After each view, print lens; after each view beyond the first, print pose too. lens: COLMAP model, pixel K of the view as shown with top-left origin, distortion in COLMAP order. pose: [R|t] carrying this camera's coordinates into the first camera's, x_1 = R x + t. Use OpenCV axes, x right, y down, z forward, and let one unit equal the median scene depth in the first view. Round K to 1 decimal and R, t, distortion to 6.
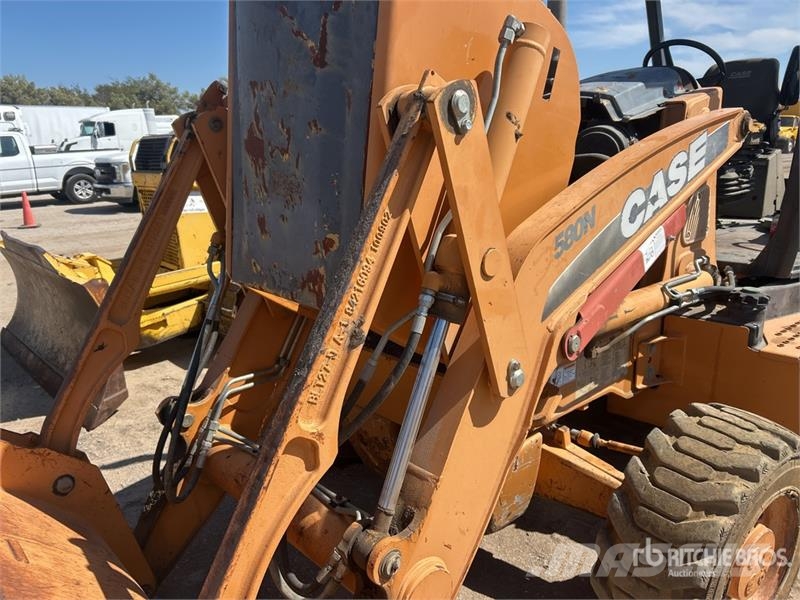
lens RADIAL K [[598.7, 0, 400.0], [0, 598.7, 300.0], [0, 0, 1]] dist [0.069081, -0.087639]
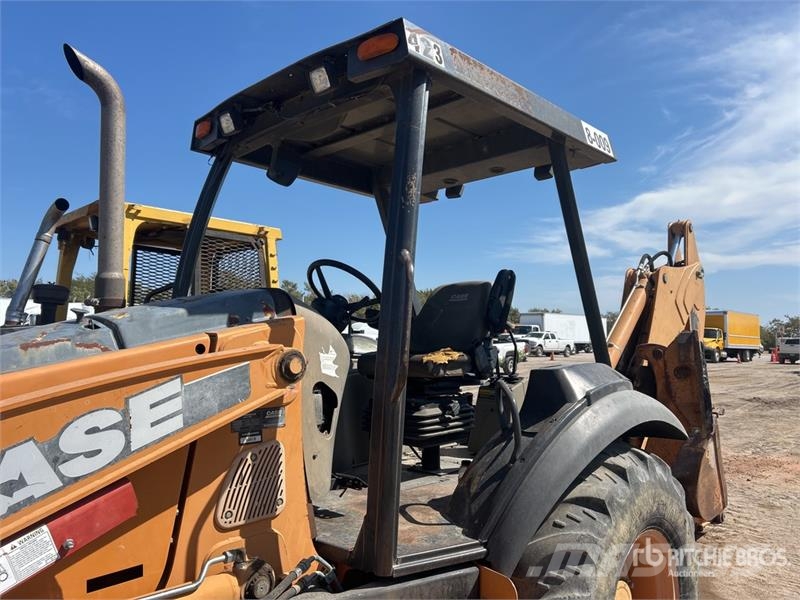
lens RADIAL K [[598.7, 0, 400.0], [0, 598.7, 300.0], [0, 0, 1]] dist [0.069081, -0.087639]
pose [[0.997612, 0.033997, 0.060129, 0.447555], [-0.013213, 0.948343, -0.316971, -0.088548], [-0.067799, 0.315419, 0.946527, 0.170703]]
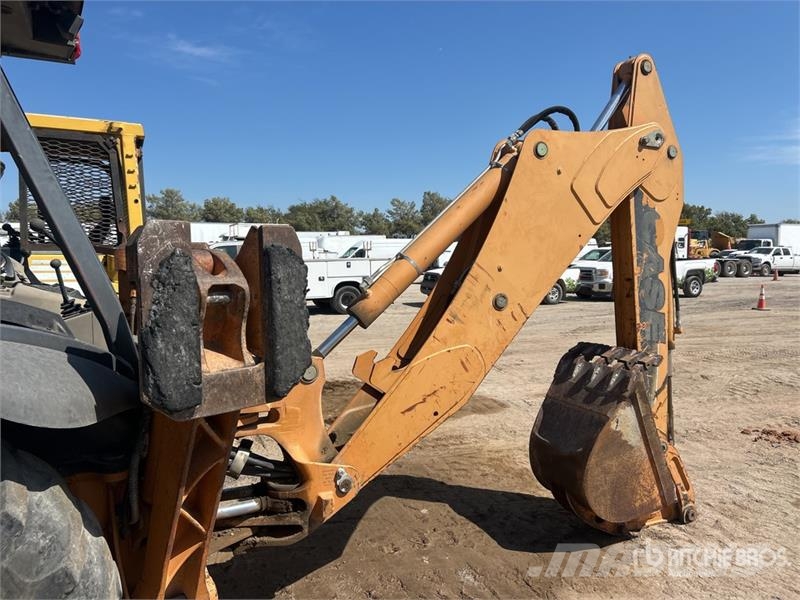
lens RADIAL K [[598.7, 0, 400.0], [0, 598.7, 300.0], [0, 0, 1]] dist [0.069081, -0.087639]
pose [[0.956049, 0.044114, -0.289868, 0.542126], [-0.095979, 0.981235, -0.167233, -0.103200], [0.277051, 0.187704, 0.942343, 0.223006]]
